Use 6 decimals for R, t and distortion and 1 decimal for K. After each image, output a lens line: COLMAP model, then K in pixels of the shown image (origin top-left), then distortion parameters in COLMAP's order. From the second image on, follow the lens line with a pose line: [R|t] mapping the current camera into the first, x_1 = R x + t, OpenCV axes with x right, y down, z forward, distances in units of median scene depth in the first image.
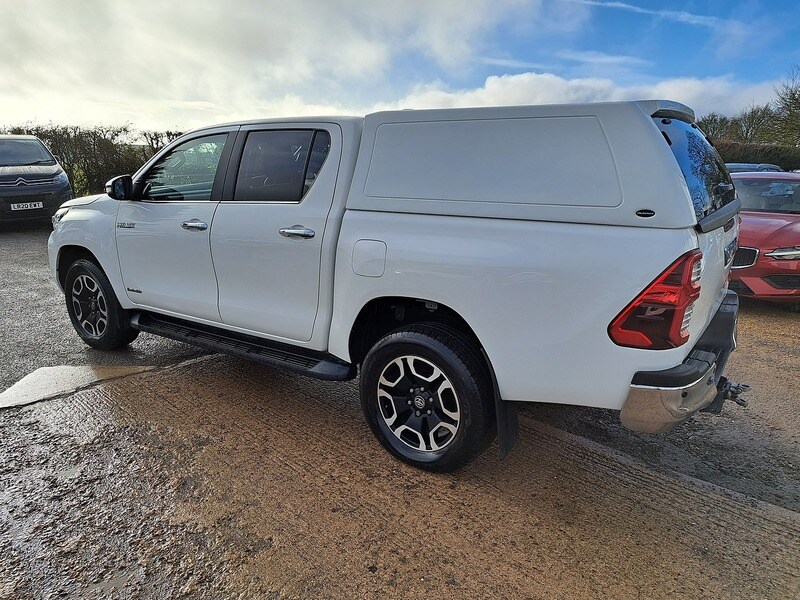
lens RADIAL K [[573.6, 0, 404.0], [0, 573.6, 296.7], [0, 0, 1]] dist [0.070203, -0.066449]
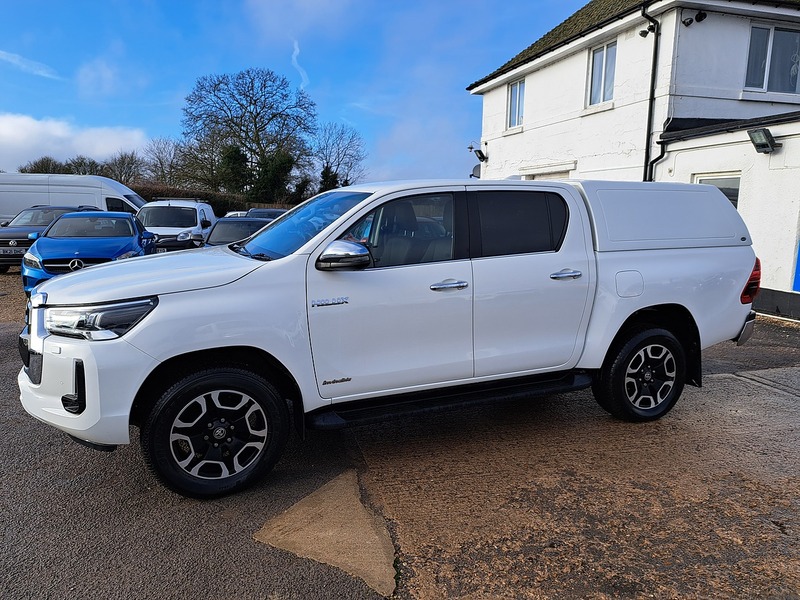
lens RADIAL K [[578.0, 0, 400.0], [0, 578.0, 300.0], [0, 0, 1]] dist [0.072089, -0.070608]
pose [[0.524717, -0.142962, 0.839186, -1.470163], [0.195475, 0.979691, 0.044673, -0.191413], [-0.828530, 0.140599, 0.542006, 0.651786]]
